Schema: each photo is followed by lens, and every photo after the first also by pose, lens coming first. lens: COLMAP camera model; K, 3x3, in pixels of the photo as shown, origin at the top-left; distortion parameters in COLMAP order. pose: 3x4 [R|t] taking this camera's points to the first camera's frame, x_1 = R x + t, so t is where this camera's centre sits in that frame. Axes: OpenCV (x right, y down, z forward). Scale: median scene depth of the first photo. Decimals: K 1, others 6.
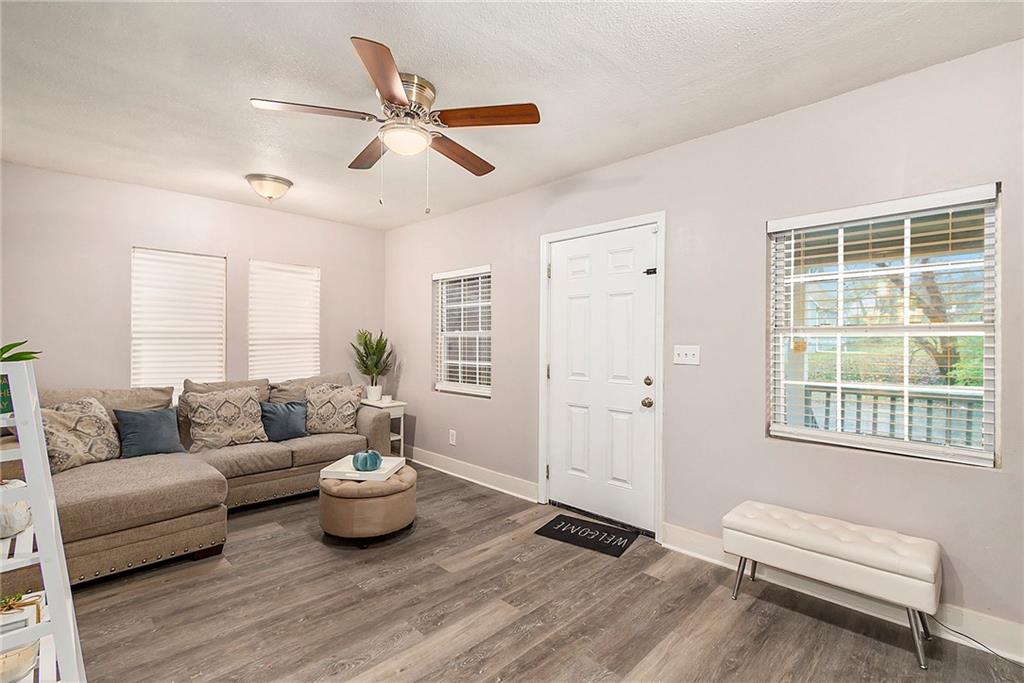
lens RADIAL K [[462.9, 0, 517.5], [0, 462.9, 342.0], [0, 0, 1]] dist [0.001890, 0.000030]
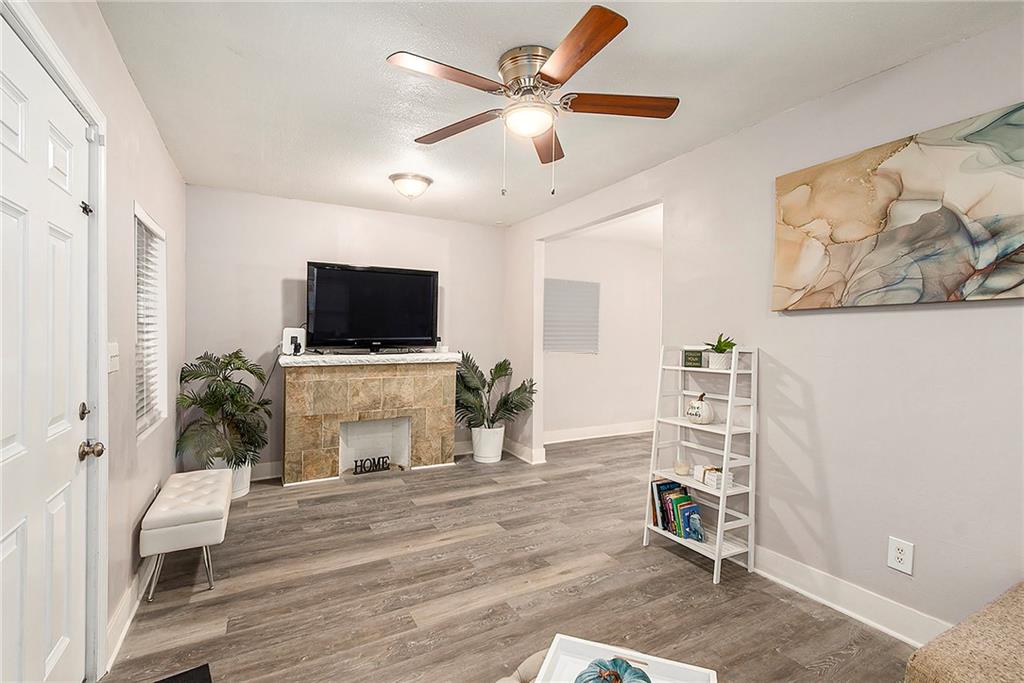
lens RADIAL K [[462.9, 0, 511.6], [0, 462.9, 341.2], [0, 0, 1]] dist [0.001890, 0.000030]
pose [[-0.954378, -0.009983, 0.298433, -0.487509], [-0.007630, 0.999930, 0.009048, -0.008936], [-0.298502, 0.006358, -0.954388, 1.856448]]
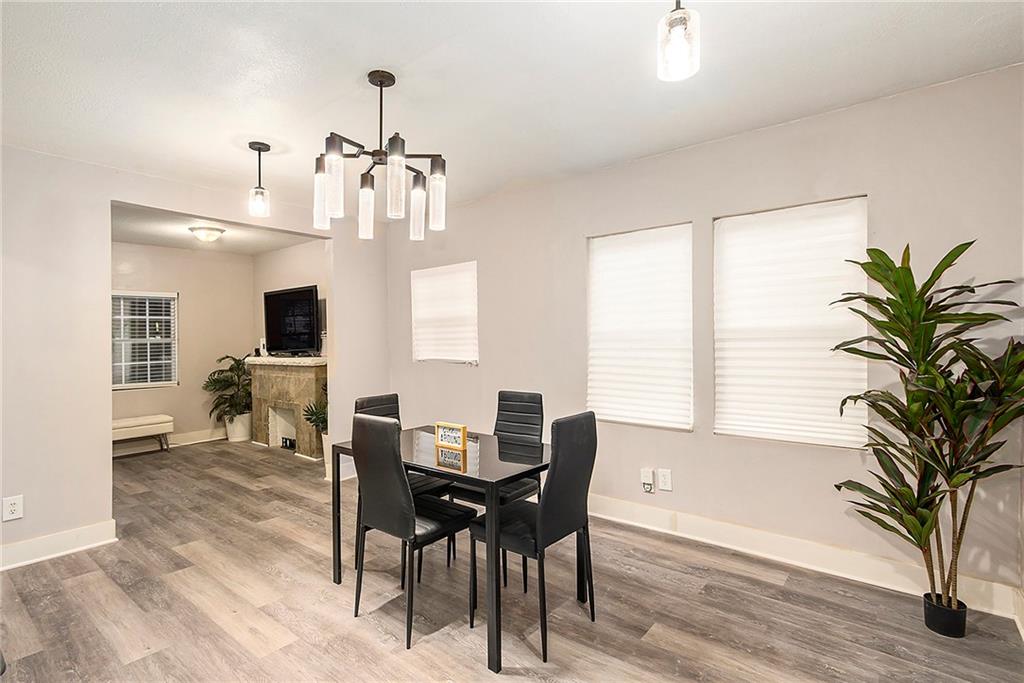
lens RADIAL K [[491.0, 0, 511.4], [0, 491.0, 341.3], [0, 0, 1]] dist [0.001226, 0.000118]
pose [[-0.111873, -0.000405, 0.993722, -1.580008], [0.000621, 1.000000, 0.000477, -0.015918], [-0.993722, 0.000671, -0.111873, 0.123212]]
